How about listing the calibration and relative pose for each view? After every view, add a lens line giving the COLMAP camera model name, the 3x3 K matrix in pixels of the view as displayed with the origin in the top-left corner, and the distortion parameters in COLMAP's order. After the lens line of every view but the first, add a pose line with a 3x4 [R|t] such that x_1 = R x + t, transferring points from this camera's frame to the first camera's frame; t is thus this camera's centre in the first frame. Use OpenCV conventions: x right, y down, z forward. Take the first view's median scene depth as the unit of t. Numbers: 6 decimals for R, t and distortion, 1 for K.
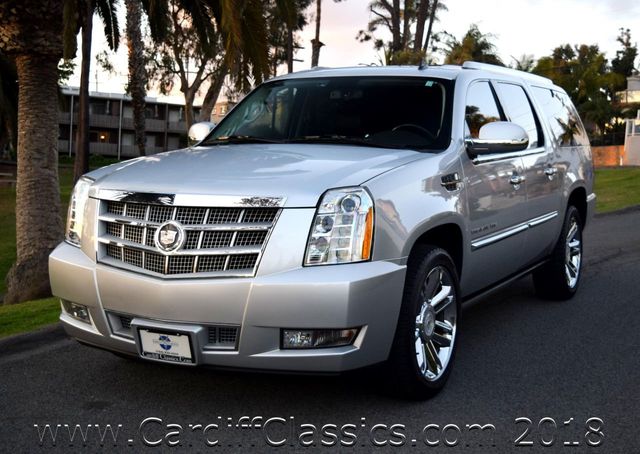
lens RADIAL K [[901.6, 0, 332.8], [0, 901.6, 235.1], [0, 0, 1]] dist [-0.031372, 0.000000]
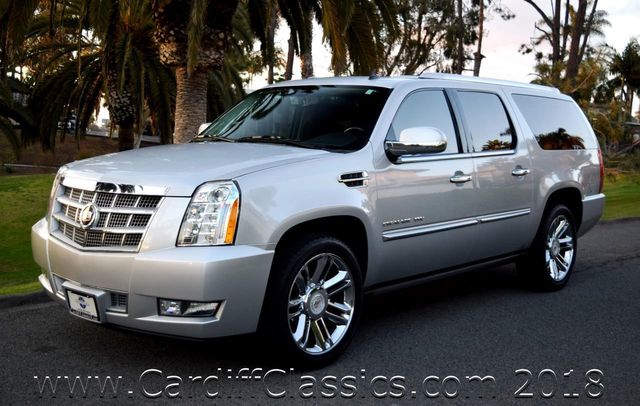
lens RADIAL K [[762.6, 0, 312.8], [0, 762.6, 189.1], [0, 0, 1]] dist [-0.035779, 0.000000]
pose [[0.966485, 0.035467, -0.254262, 0.359584], [-0.044873, 0.998503, -0.031289, -0.015648], [0.252771, 0.041649, 0.966629, 0.071796]]
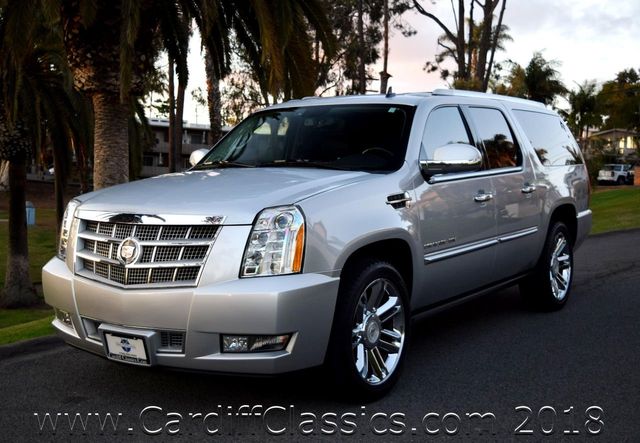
lens RADIAL K [[823.3, 0, 294.3], [0, 823.3, 228.6], [0, 0, 1]] dist [-0.032871, 0.000000]
pose [[0.989854, -0.005753, -0.141971, 0.163289], [0.001970, 0.999639, -0.026778, 0.001211], [0.142074, 0.026226, 0.989509, 0.007423]]
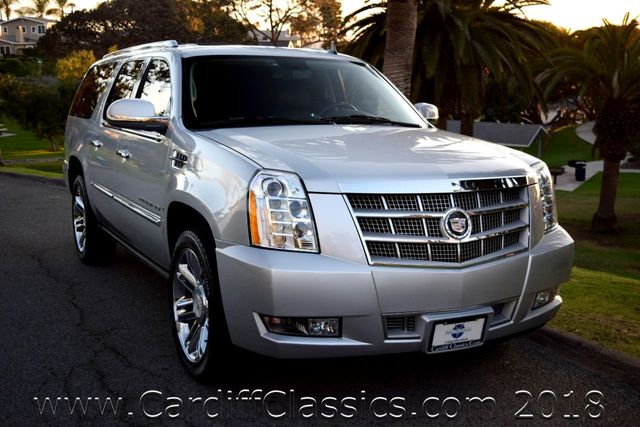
lens RADIAL K [[761.1, 0, 324.3], [0, 761.1, 215.1], [0, 0, 1]] dist [-0.021171, 0.000000]
pose [[0.584188, -0.114772, 0.803462, -0.895571], [0.078933, 0.993292, 0.084498, -0.086323], [-0.807771, 0.014058, 0.589329, 0.599754]]
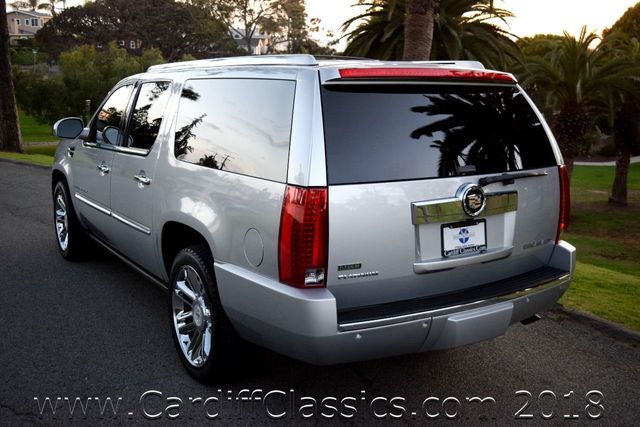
lens RADIAL K [[663.5, 0, 327.1], [0, 663.5, 214.9], [0, 0, 1]] dist [-0.019848, 0.000000]
pose [[0.529614, -0.134668, 0.837481, -0.922827], [0.058894, 0.990772, 0.122073, -0.178419], [-0.846192, -0.015329, 0.532658, 1.000484]]
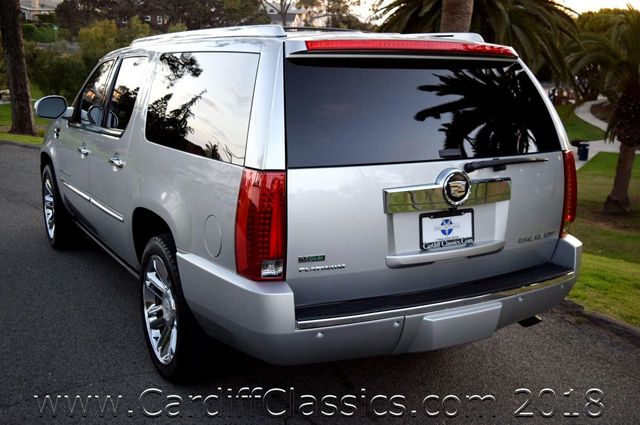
lens RADIAL K [[718.6, 0, 330.0], [0, 718.6, 227.6], [0, 0, 1]] dist [-0.023080, 0.000000]
pose [[0.575298, -0.151737, 0.803746, -0.874665], [0.052549, 0.987469, 0.148809, -0.169261], [-0.816254, -0.043373, 0.576063, 0.944659]]
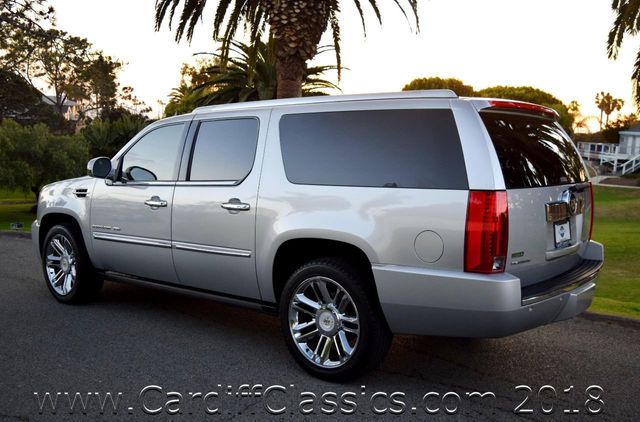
lens RADIAL K [[615.0, 0, 333.5], [0, 615.0, 225.3], [0, 0, 1]] dist [-0.026175, 0.000000]
pose [[0.239408, -0.089033, 0.966828, -1.155410], [0.080182, 0.994198, 0.071699, -0.154816], [-0.967603, 0.060357, 0.245158, 1.365945]]
